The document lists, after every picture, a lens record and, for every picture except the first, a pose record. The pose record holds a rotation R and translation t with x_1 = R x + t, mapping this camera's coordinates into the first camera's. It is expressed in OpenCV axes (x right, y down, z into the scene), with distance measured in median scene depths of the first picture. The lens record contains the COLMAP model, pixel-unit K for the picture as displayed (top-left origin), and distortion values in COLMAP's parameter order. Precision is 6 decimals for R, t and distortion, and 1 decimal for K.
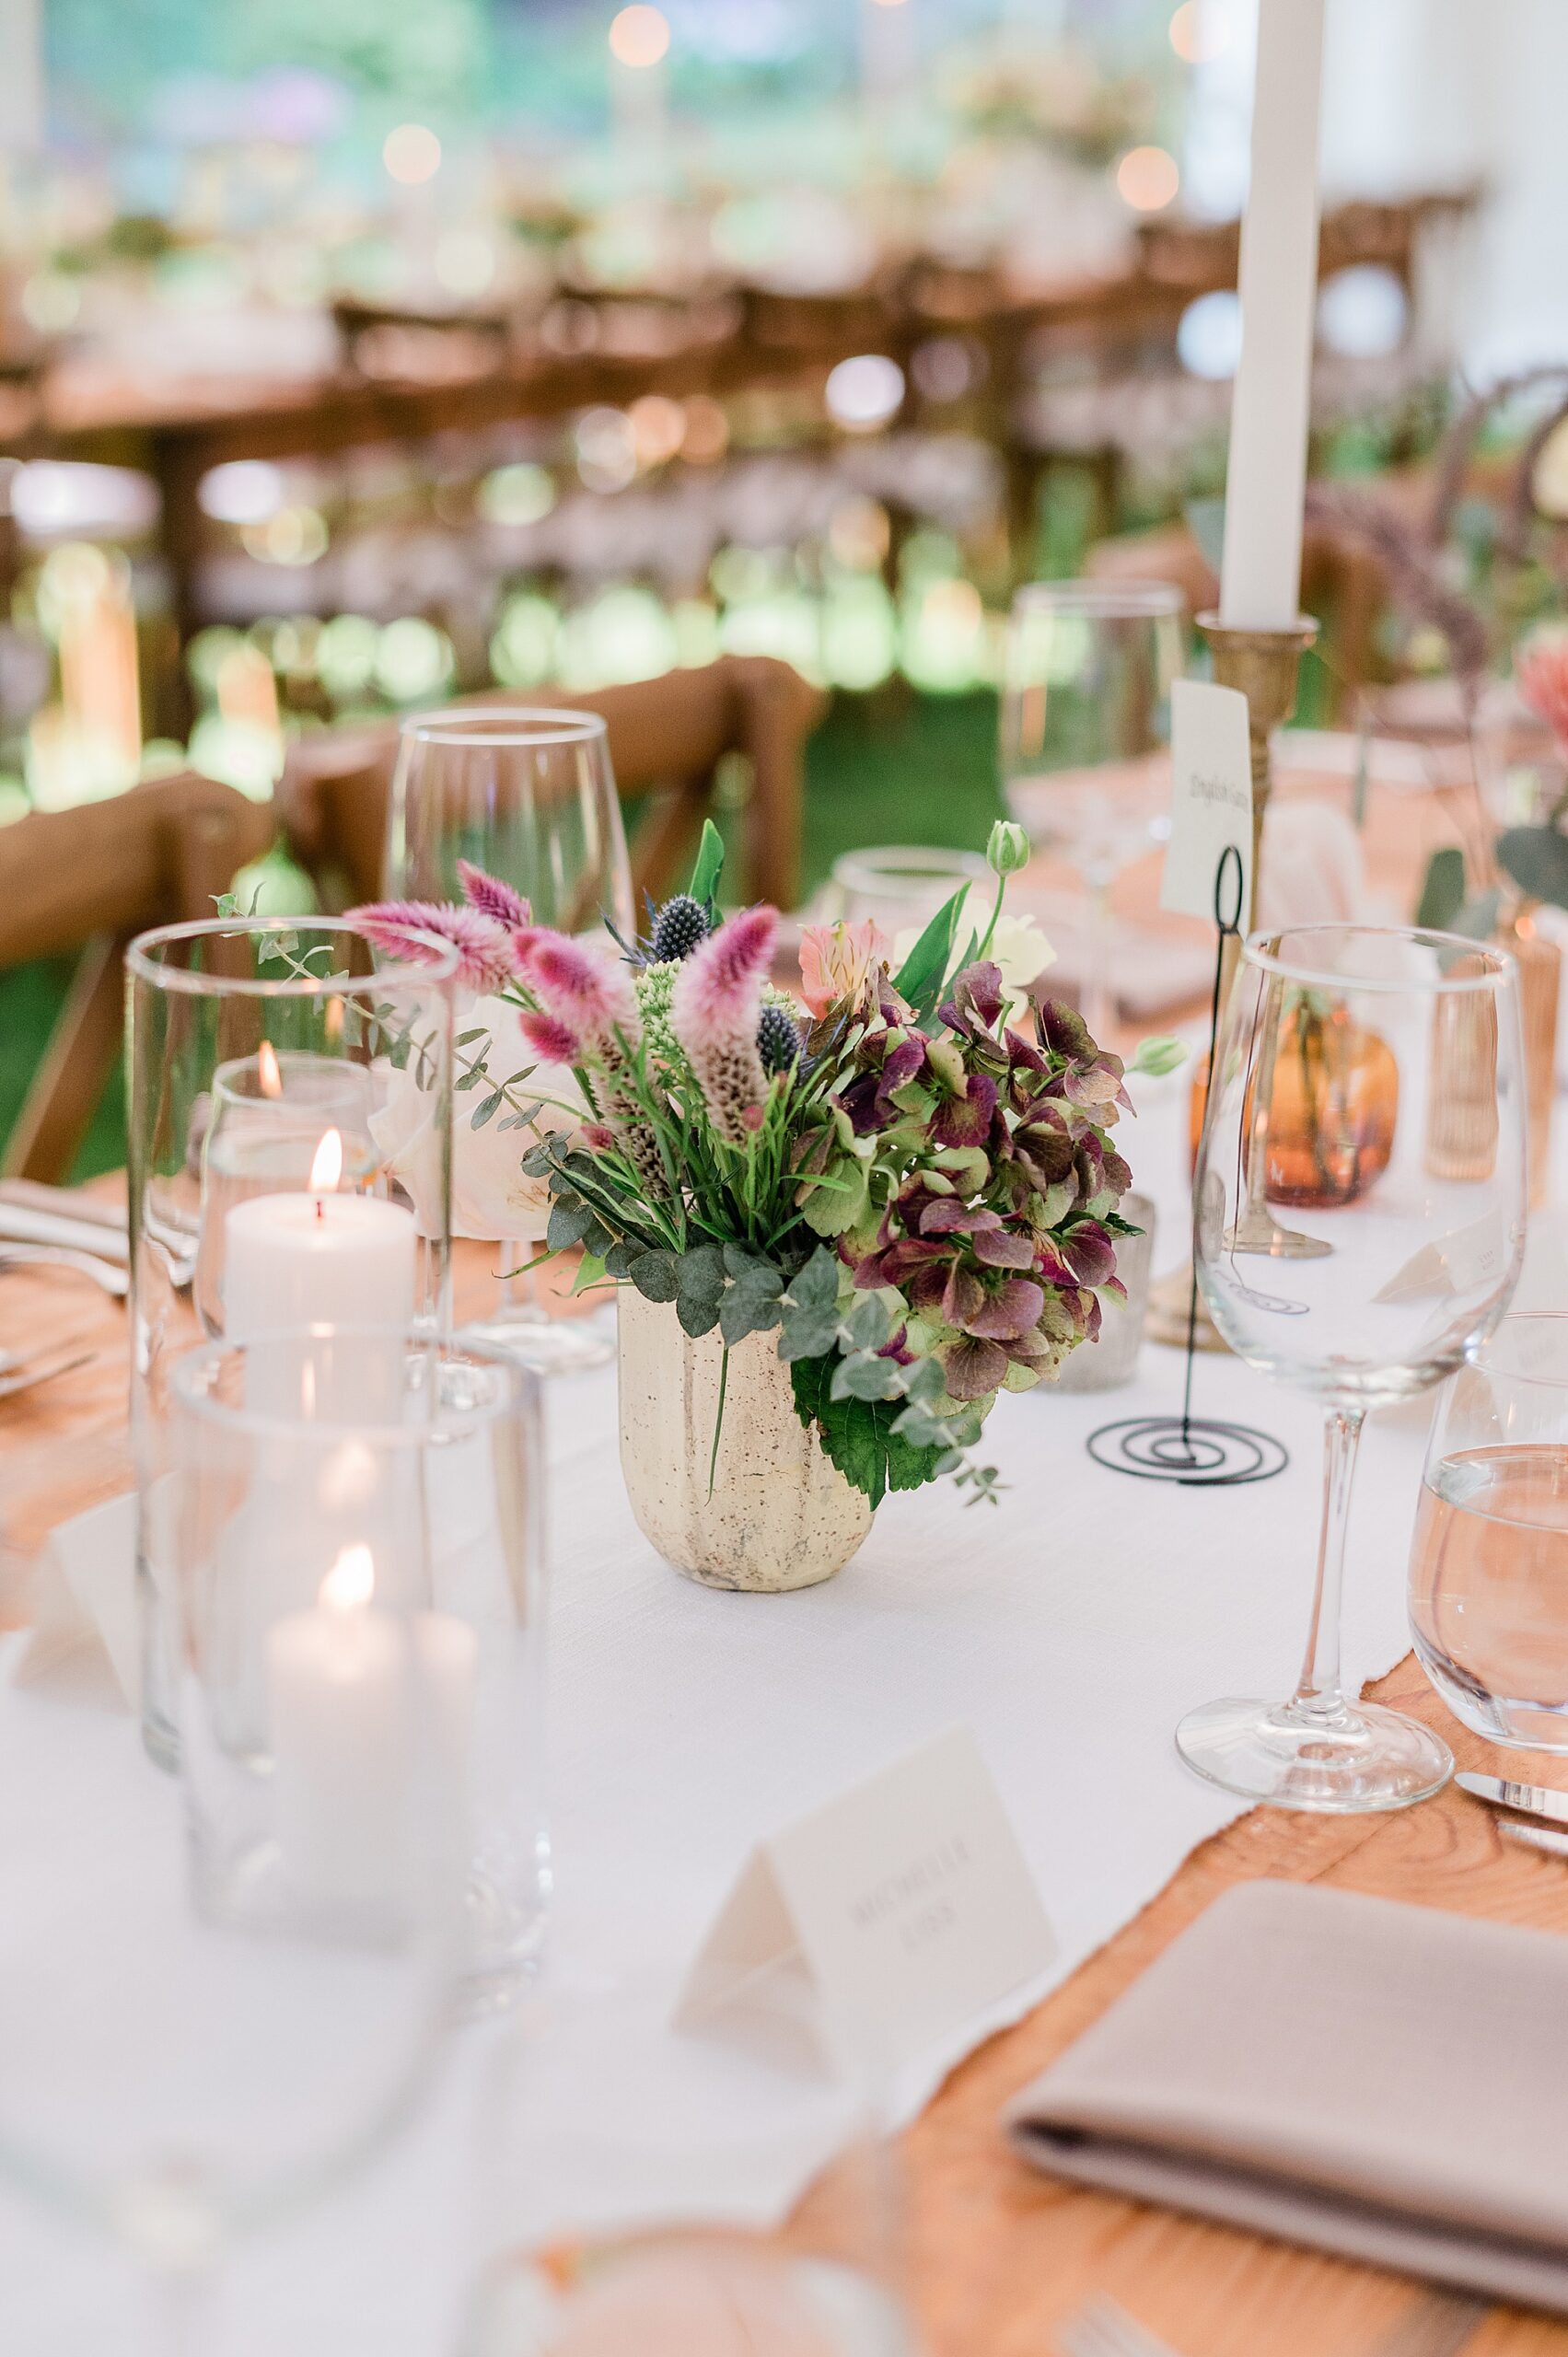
lens RADIAL K [[3995.3, 0, 790.7], [0, 3995.3, 1170.7], [0, 0, 1]] dist [0.067770, 0.000000]
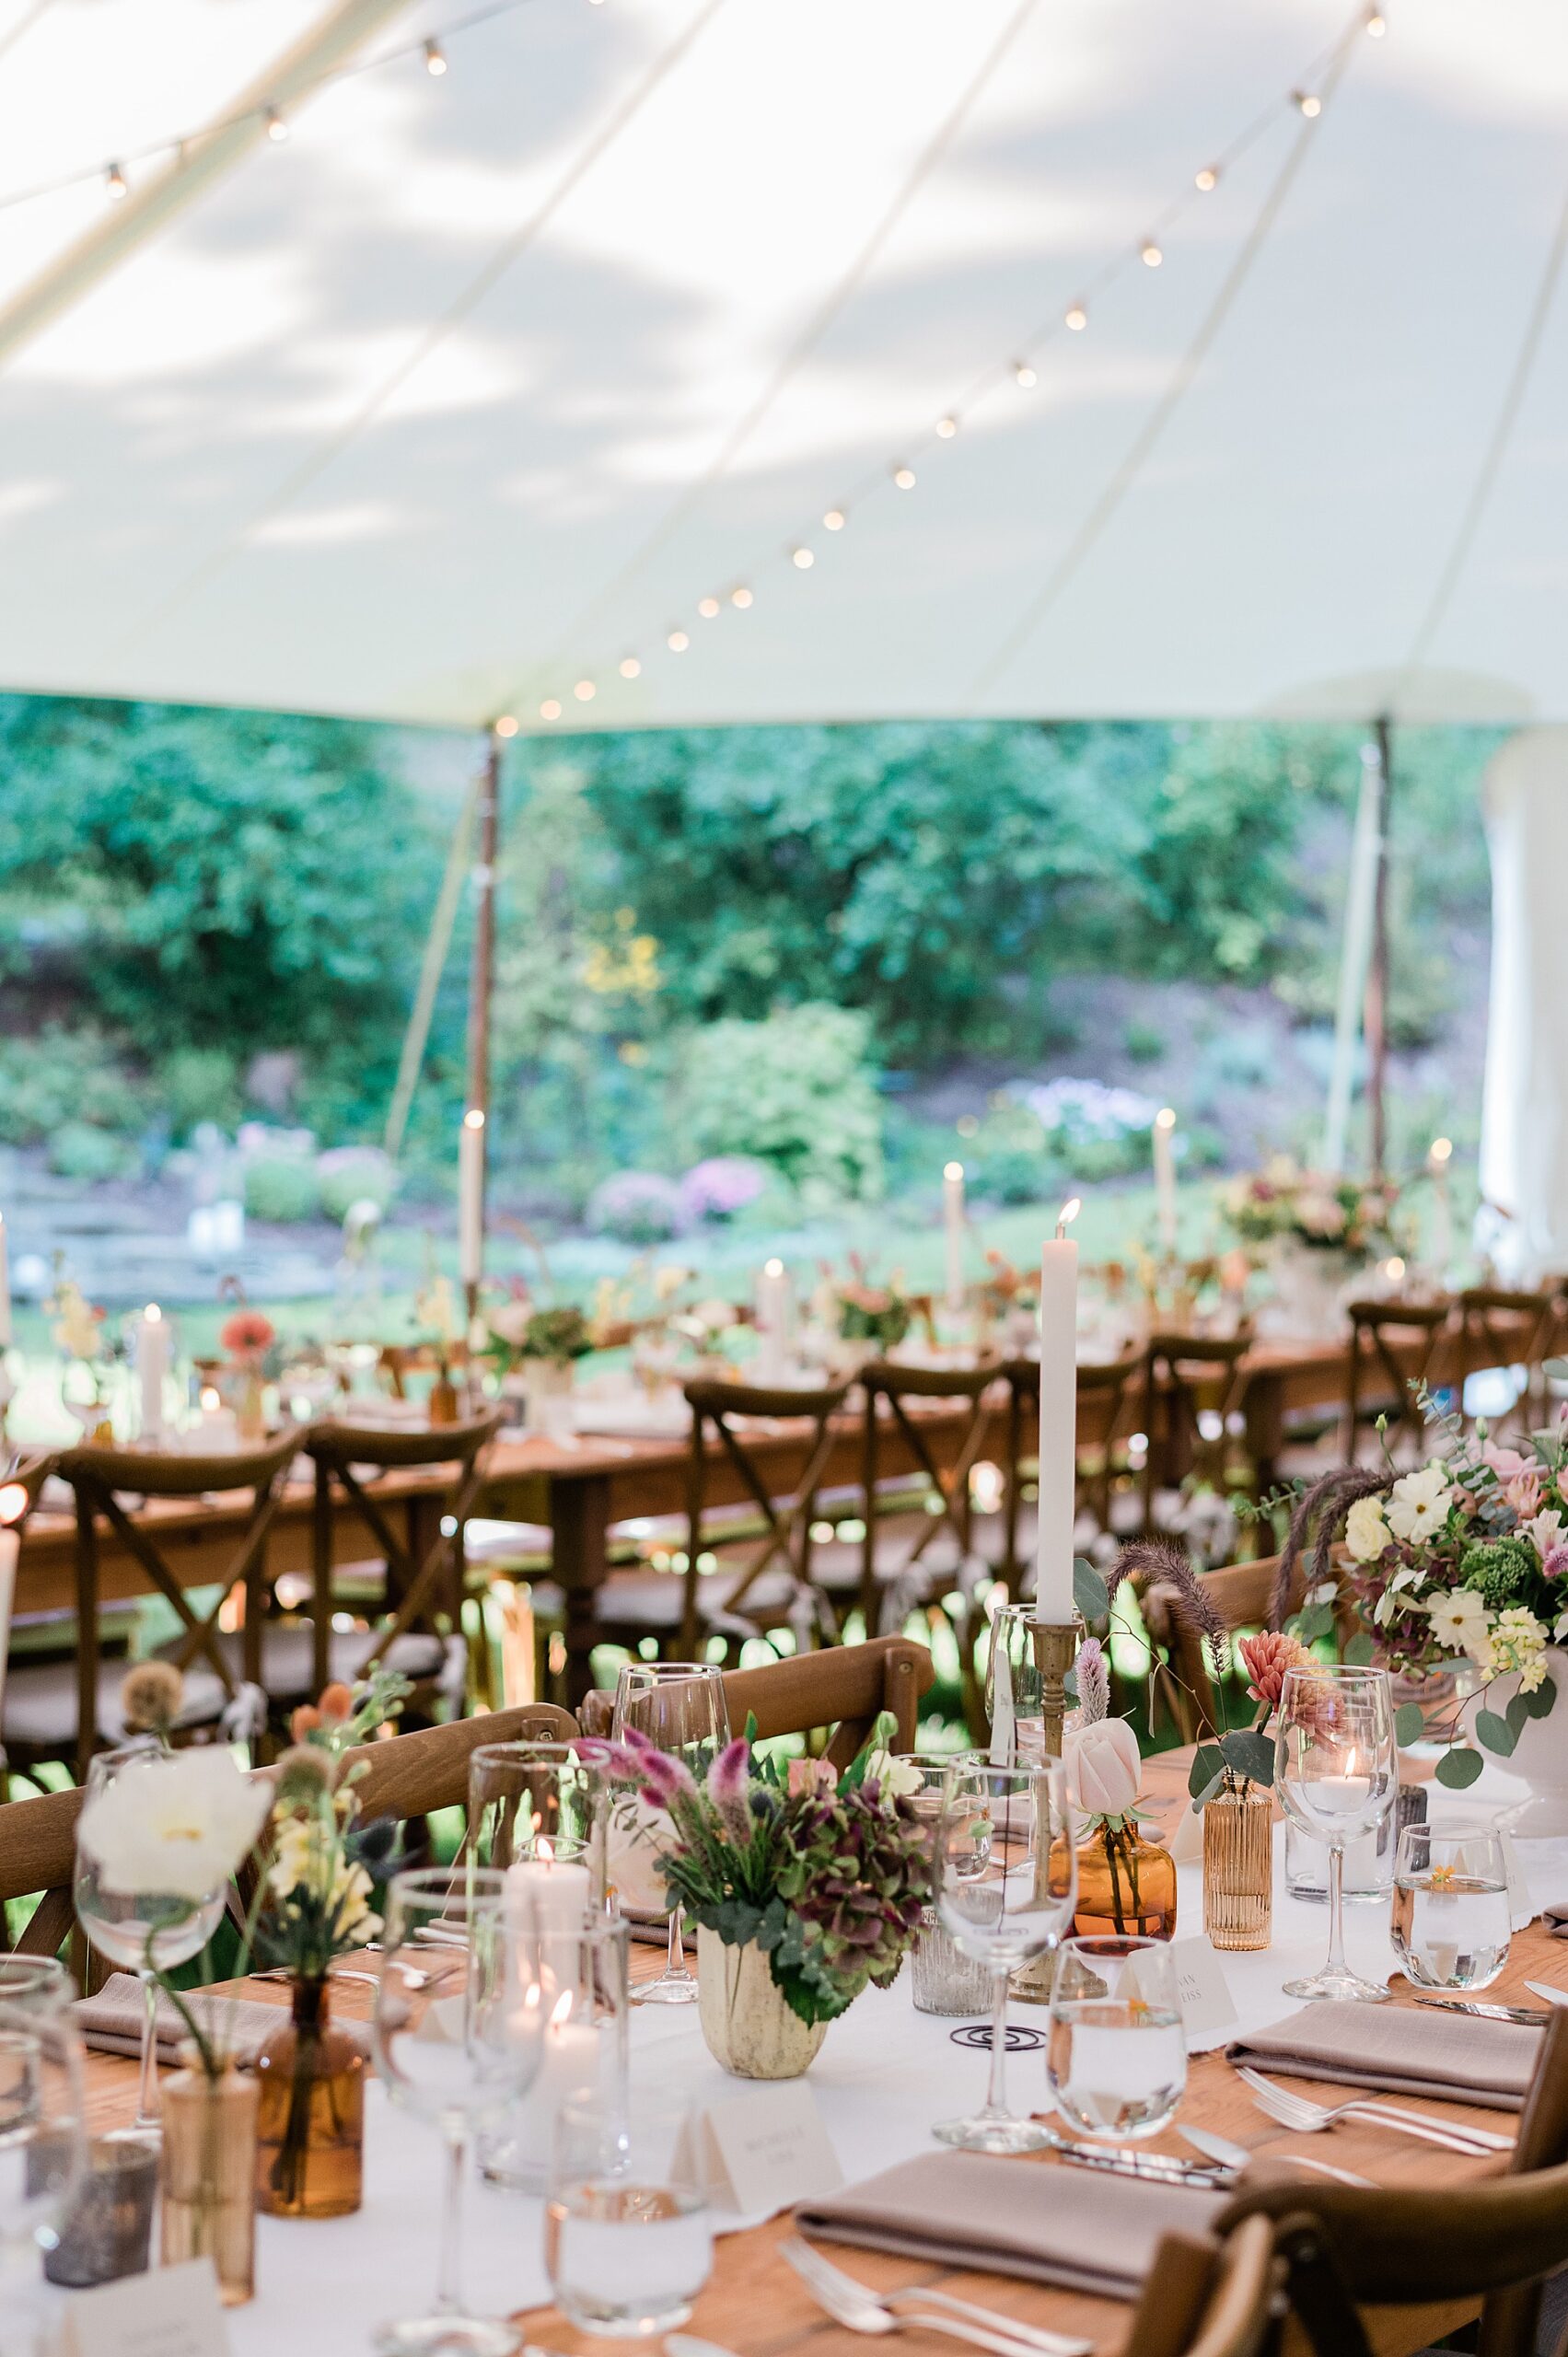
lens RADIAL K [[3995.3, 0, 779.7], [0, 3995.3, 1169.9], [0, 0, 1]] dist [0.067770, 0.000000]
pose [[0.993847, -0.008515, -0.110432, 0.249142], [-0.019300, 0.968472, -0.248374, 0.173596], [0.109066, 0.248978, 0.962349, -1.200471]]
